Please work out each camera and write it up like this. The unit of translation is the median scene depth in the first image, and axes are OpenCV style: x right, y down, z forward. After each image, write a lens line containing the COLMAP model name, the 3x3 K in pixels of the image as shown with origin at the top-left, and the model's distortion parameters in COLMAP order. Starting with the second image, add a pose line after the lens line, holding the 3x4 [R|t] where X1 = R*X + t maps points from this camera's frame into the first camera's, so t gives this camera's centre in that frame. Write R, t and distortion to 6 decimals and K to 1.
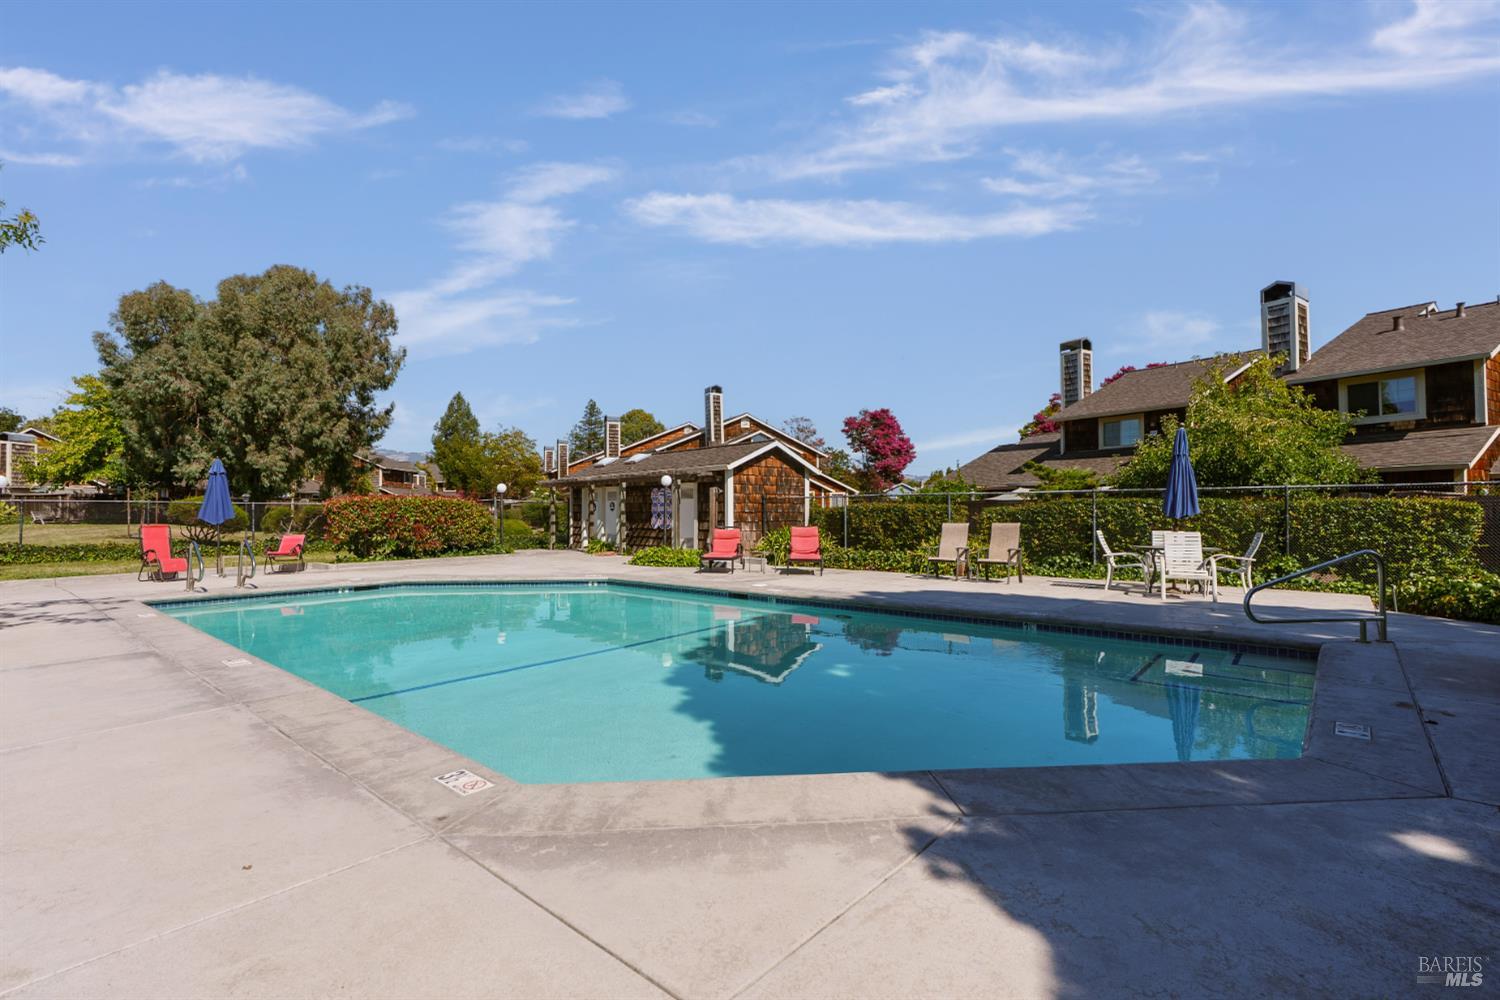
lens RADIAL K [[675.3, 0, 750.5], [0, 675.3, 497.6], [0, 0, 1]] dist [-0.003813, 0.000783]
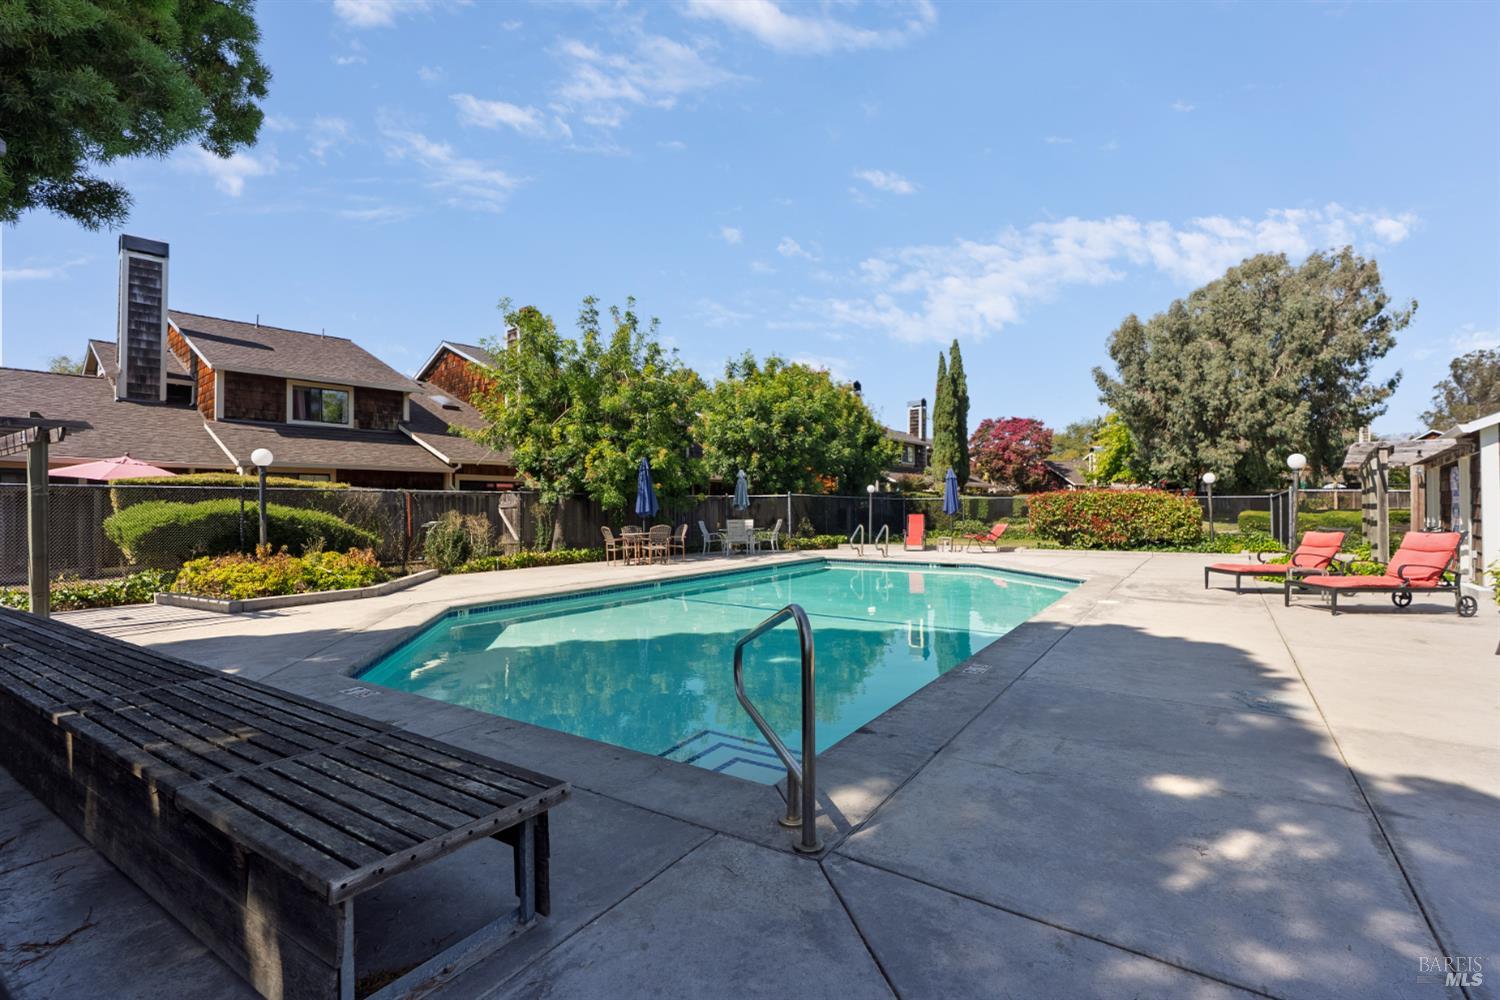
lens RADIAL K [[675.3, 0, 750.5], [0, 675.3, 497.6], [0, 0, 1]] dist [-0.003813, 0.000783]
pose [[0.137554, -0.006963, -0.990470, 0.212072], [0.019116, 0.999808, -0.004374, 0.001044], [0.990310, -0.018332, 0.137660, 0.147168]]
